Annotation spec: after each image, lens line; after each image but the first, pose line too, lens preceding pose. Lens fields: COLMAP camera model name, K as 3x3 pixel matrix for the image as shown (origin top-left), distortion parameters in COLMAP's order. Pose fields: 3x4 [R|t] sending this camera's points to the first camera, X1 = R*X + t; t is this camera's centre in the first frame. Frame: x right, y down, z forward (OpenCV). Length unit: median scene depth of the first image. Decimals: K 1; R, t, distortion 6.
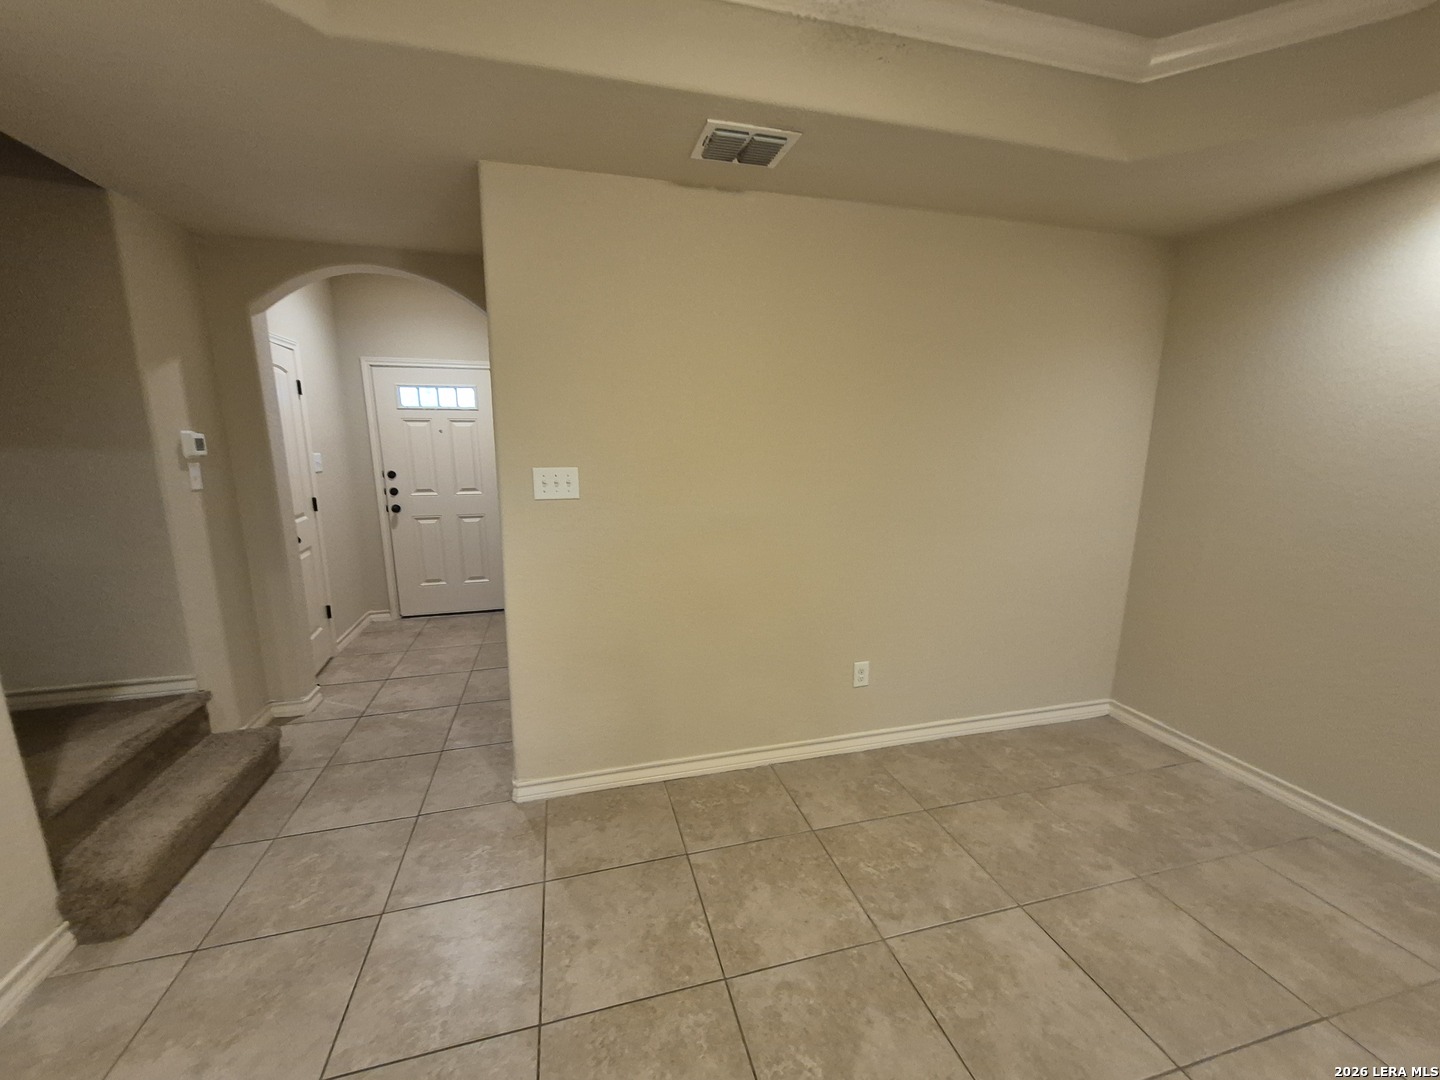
lens RADIAL K [[568.2, 0, 705.4], [0, 568.2, 541.6], [0, 0, 1]] dist [0.003864, -0.000588]
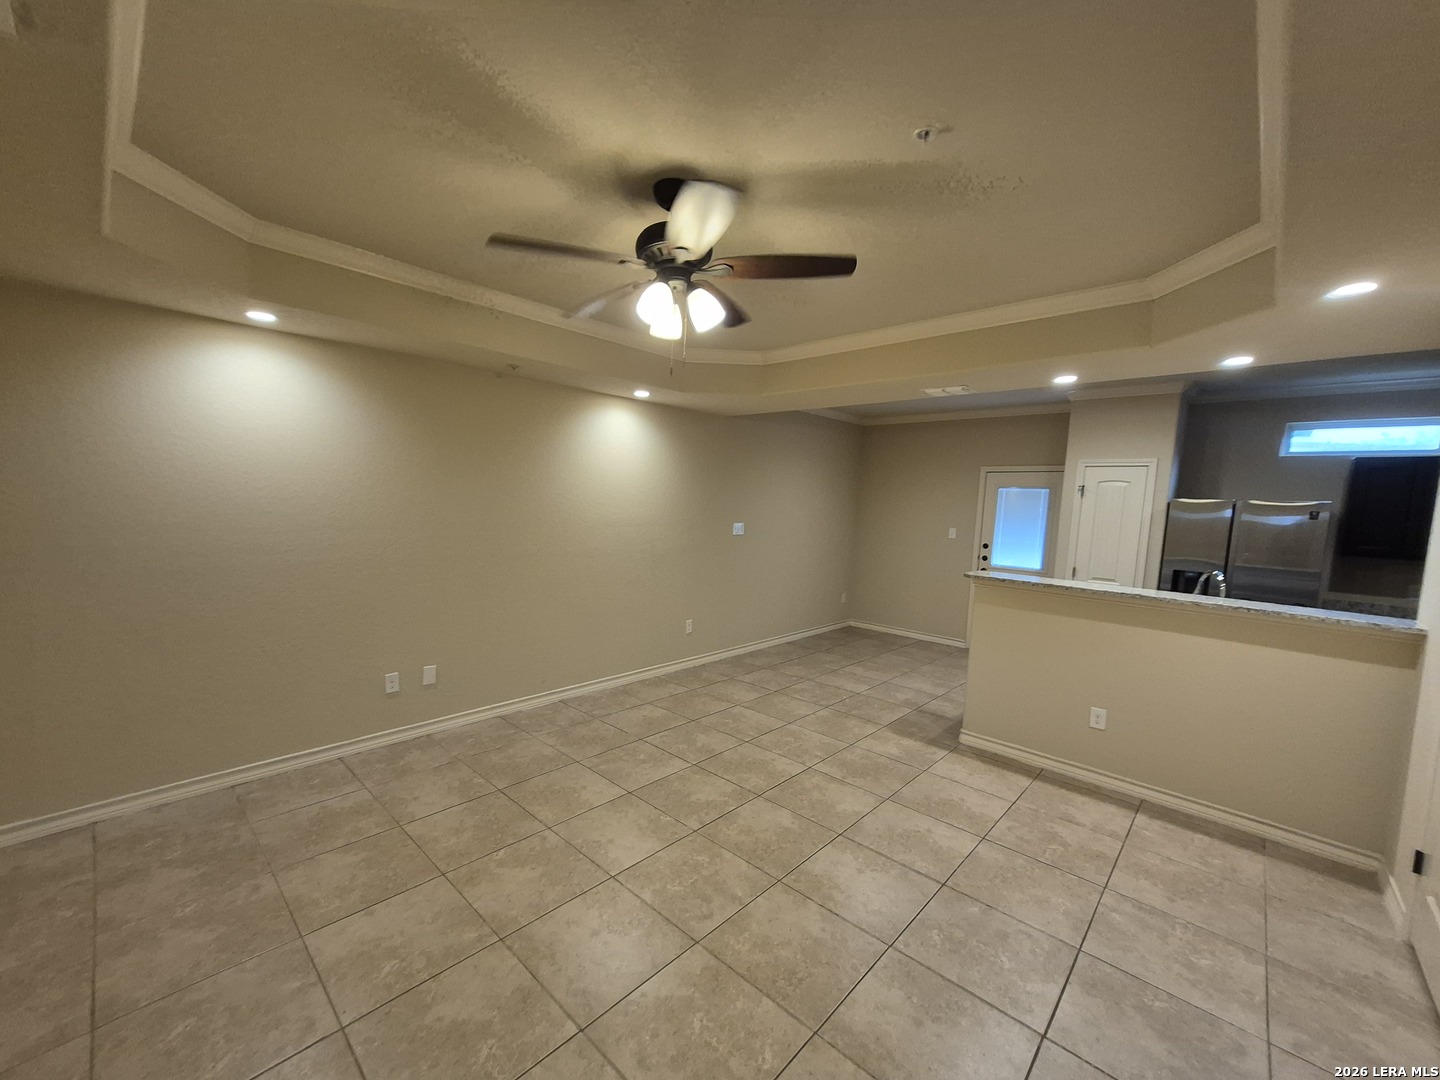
lens RADIAL K [[568.2, 0, 722.6], [0, 568.2, 546.6], [0, 0, 1]] dist [0.003864, -0.000588]
pose [[-0.550076, -0.092241, 0.830005, -0.614934], [0.114031, 0.976276, 0.184069, -0.169468], [-0.827293, 0.195898, -0.526508, 0.637065]]
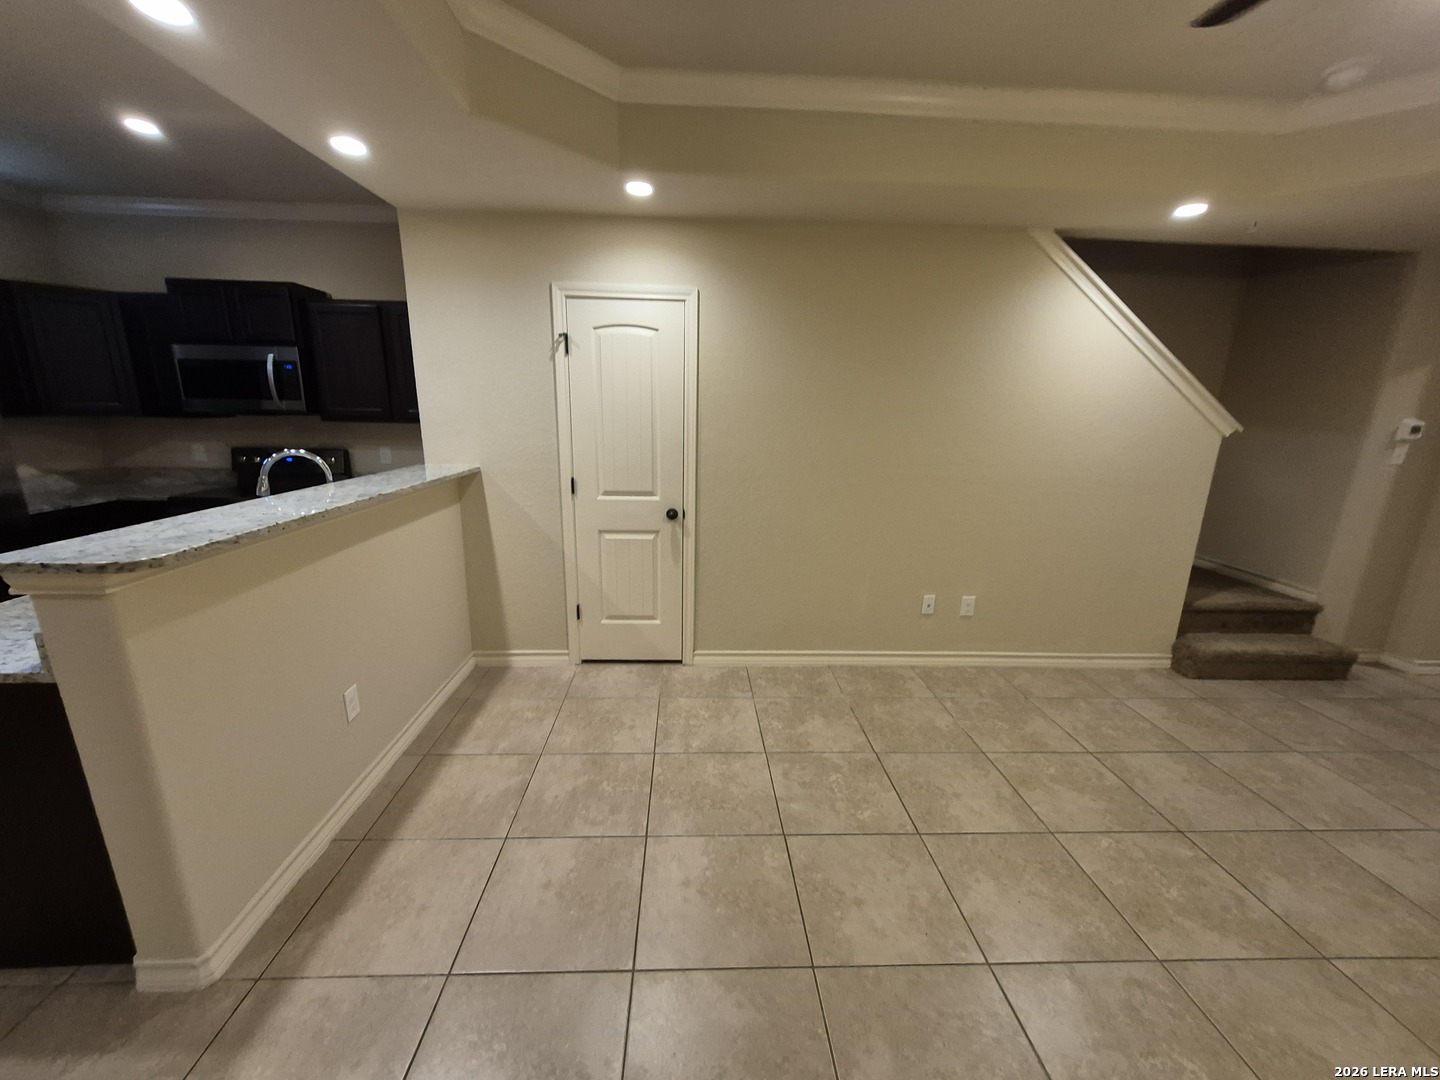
lens RADIAL K [[568.2, 0, 710.3], [0, 568.2, 544.1], [0, 0, 1]] dist [0.003864, -0.000588]
pose [[-0.220214, 0.233441, -0.947107, 0.850048], [-0.201872, 0.939015, 0.278384, 0.038400], [0.954334, 0.252499, -0.159659, -0.283275]]
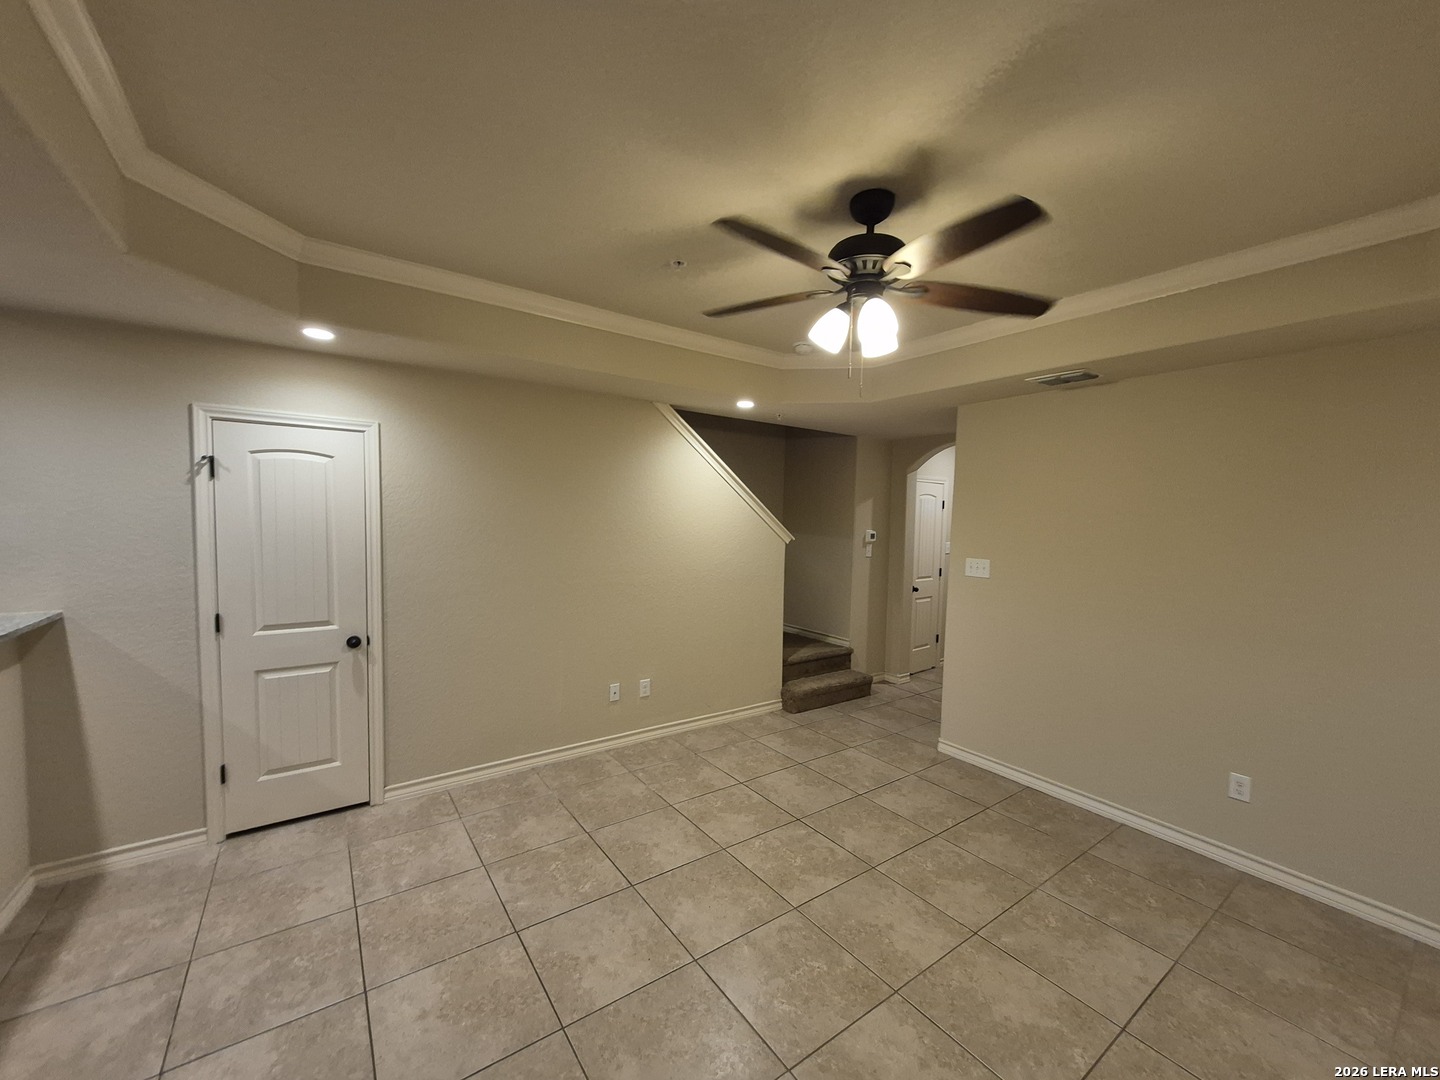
lens RADIAL K [[568.2, 0, 707.0], [0, 568.2, 547.4], [0, 0, 1]] dist [0.003864, -0.000588]
pose [[0.337764, 0.060761, -0.939268, 1.060160], [-0.193664, 0.981048, -0.006178, 0.006115], [0.921092, 0.183989, 0.343130, -0.355467]]
